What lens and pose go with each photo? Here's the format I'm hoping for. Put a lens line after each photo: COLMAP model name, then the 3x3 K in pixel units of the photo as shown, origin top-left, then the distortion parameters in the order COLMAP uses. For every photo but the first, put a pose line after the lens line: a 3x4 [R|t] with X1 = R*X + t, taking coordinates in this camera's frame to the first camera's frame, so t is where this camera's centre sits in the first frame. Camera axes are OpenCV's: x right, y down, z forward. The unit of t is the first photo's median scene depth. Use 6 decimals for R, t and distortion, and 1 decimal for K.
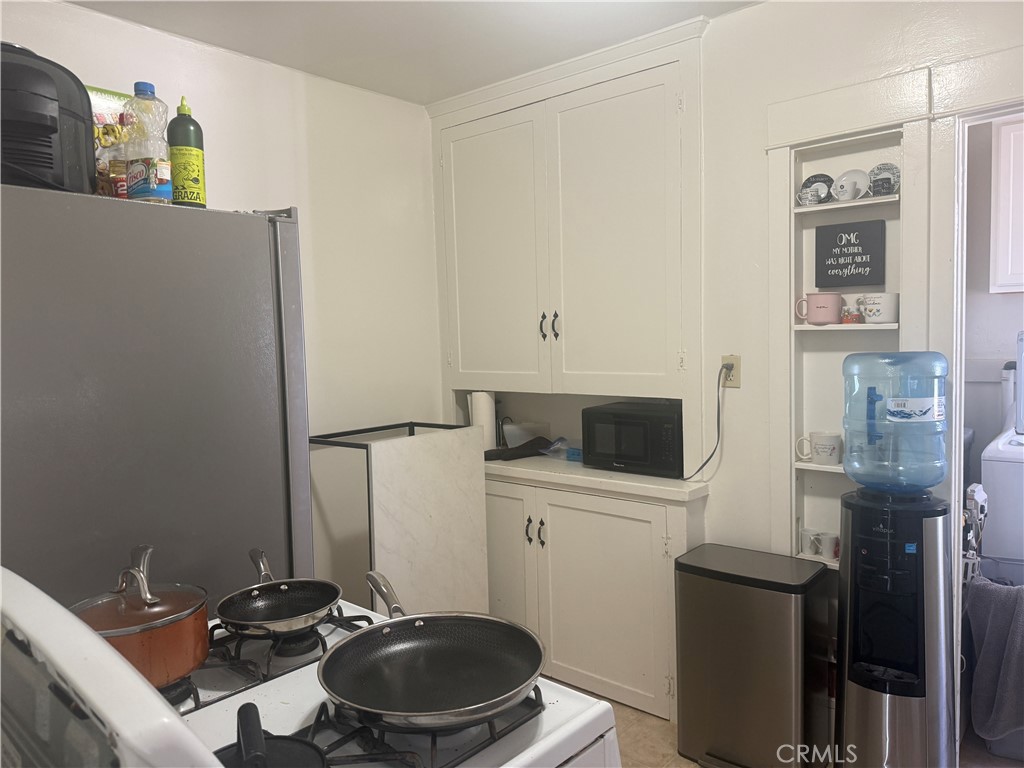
lens RADIAL K [[721.7, 0, 509.4], [0, 721.7, 379.9], [0, 0, 1]] dist [0.035267, -0.049576]
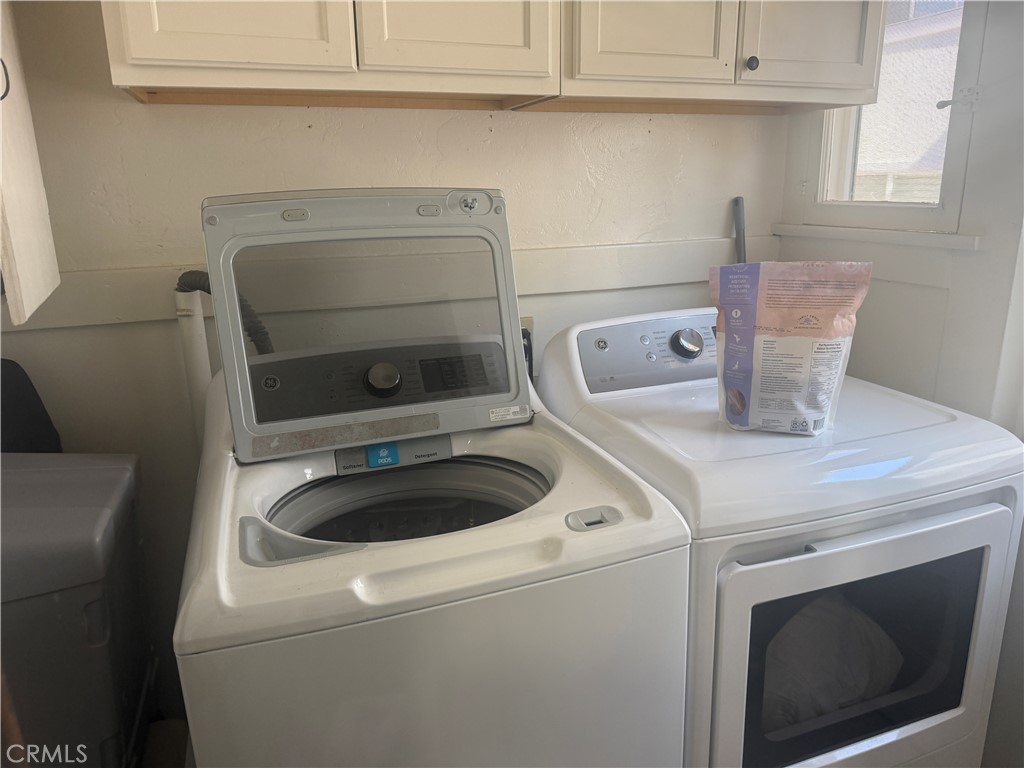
lens RADIAL K [[721.7, 0, 509.4], [0, 721.7, 379.9], [0, 0, 1]] dist [0.035267, -0.049576]
pose [[0.498514, -0.204117, 0.842508, 0.689295], [0.052671, 0.977220, 0.205588, -0.067821], [-0.865280, -0.058113, 0.497909, 1.040196]]
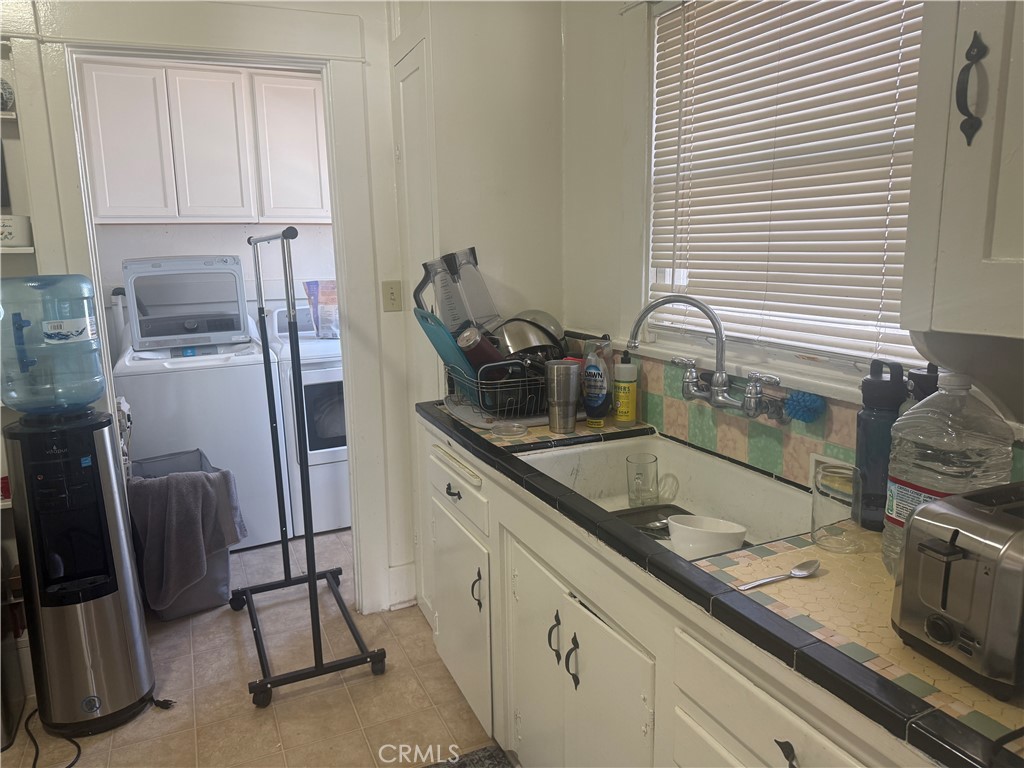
lens RADIAL K [[721.7, 0, 509.4], [0, 721.7, 379.9], [0, 0, 1]] dist [0.035267, -0.049576]
pose [[0.419718, -0.139847, 0.896817, -0.109137], [0.059833, 0.990173, 0.126402, 0.015883], [-0.905680, 0.000606, 0.423960, -0.005946]]
